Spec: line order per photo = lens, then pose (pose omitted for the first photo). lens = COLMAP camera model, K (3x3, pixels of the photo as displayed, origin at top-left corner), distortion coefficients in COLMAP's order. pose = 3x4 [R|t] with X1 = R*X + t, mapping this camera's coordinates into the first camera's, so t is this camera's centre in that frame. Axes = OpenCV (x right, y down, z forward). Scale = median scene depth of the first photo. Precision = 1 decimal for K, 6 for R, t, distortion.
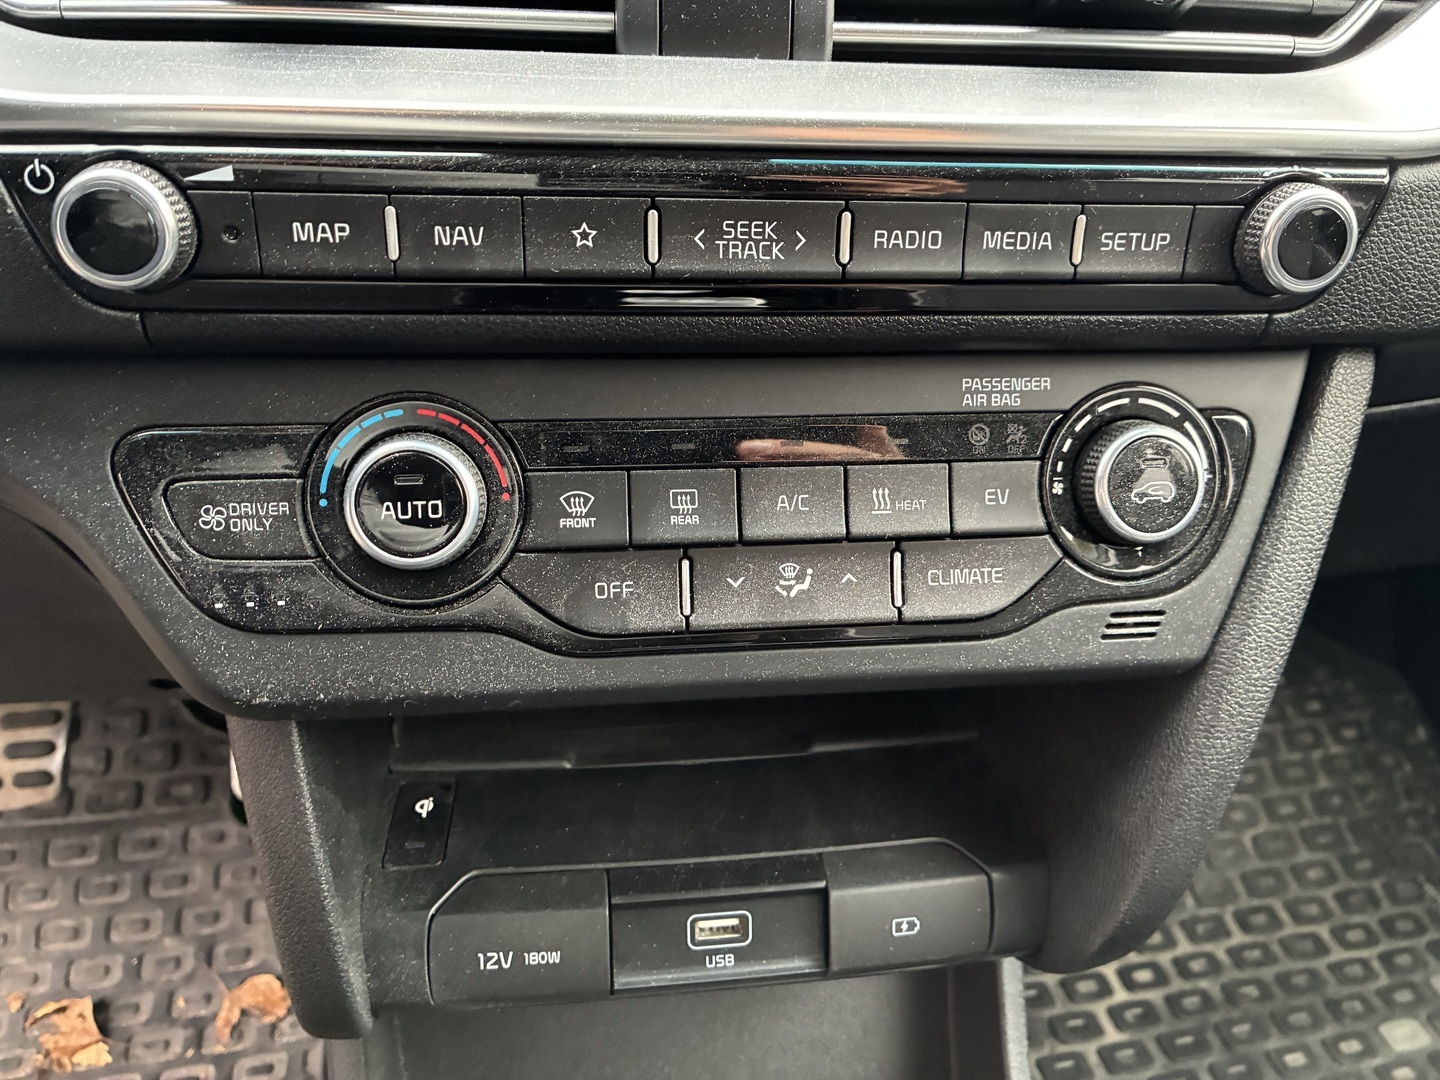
lens RADIAL K [[1118.5, 0, 725.9], [0, 1118.5, 546.1], [0, 0, 1]] dist [0.014525, -0.025361]
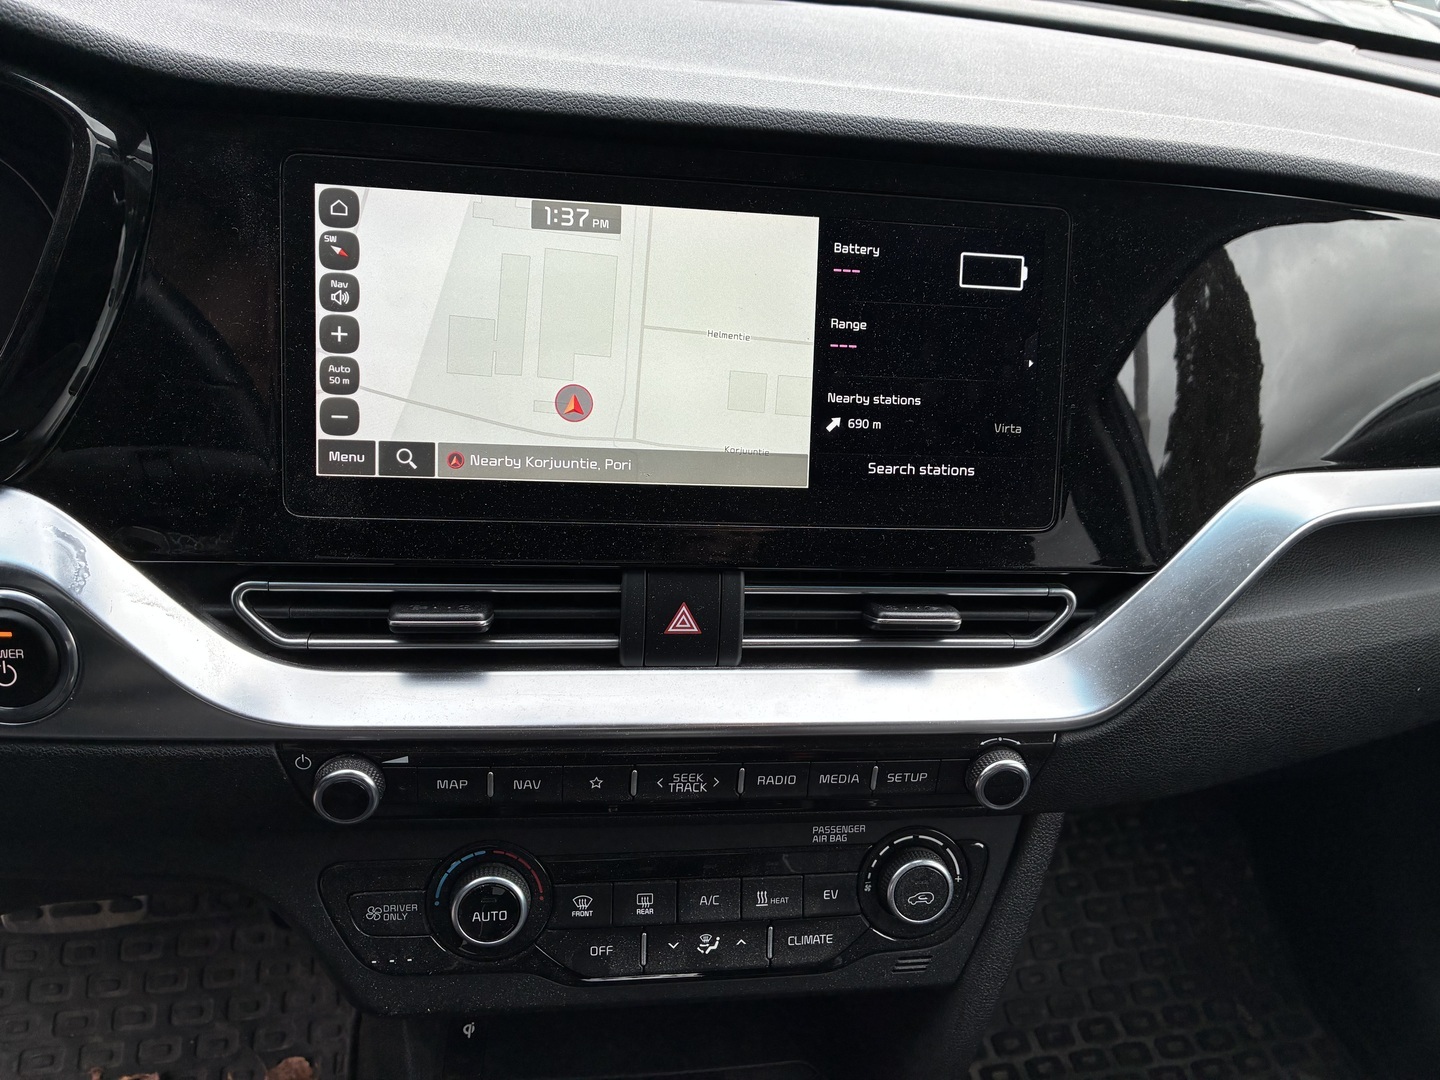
lens RADIAL K [[1120.3, 0, 723.2], [0, 1120.3, 545.4], [0, 0, 1]] dist [0.012569, -0.004074]
pose [[0.998568, 0.047307, 0.024985, 0.011139], [-0.047537, 0.998832, 0.008658, -0.492233], [-0.024547, -0.009834, 0.999650, -0.582696]]
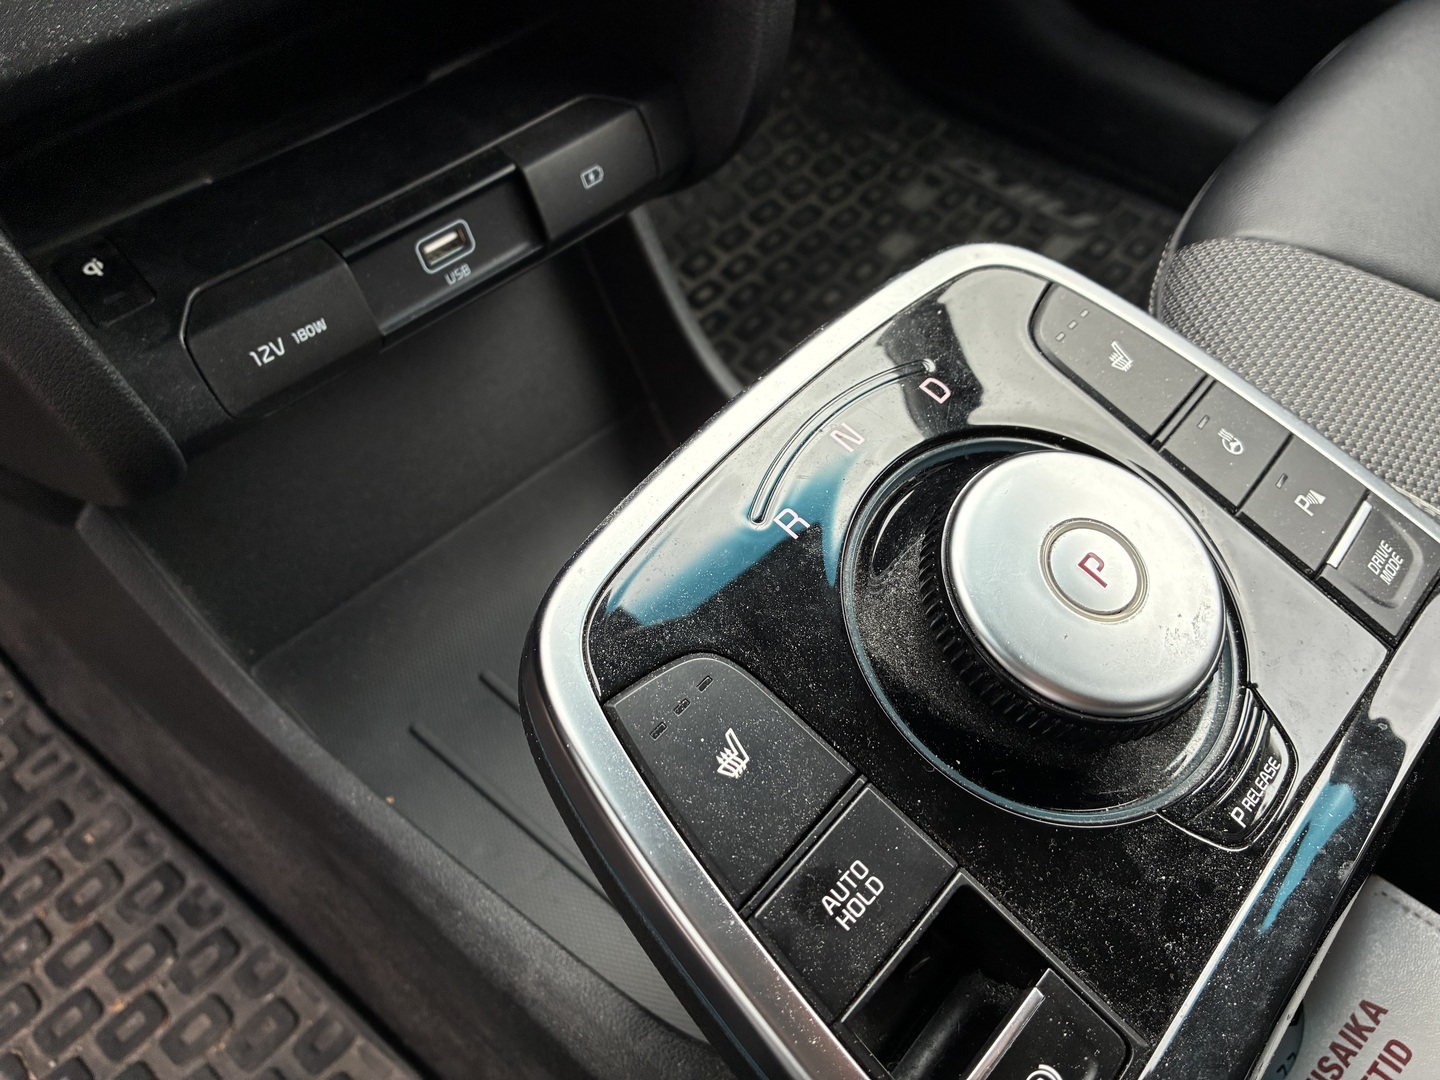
lens RADIAL K [[1118.5, 0, 725.9], [0, 1118.5, 546.1], [0, 0, 1]] dist [0.014525, -0.025361]
pose [[0.808852, -0.490099, 0.324903, -0.275847], [0.315113, 0.827786, 0.464191, 0.167591], [-0.496450, -0.273080, 0.823993, -0.088506]]
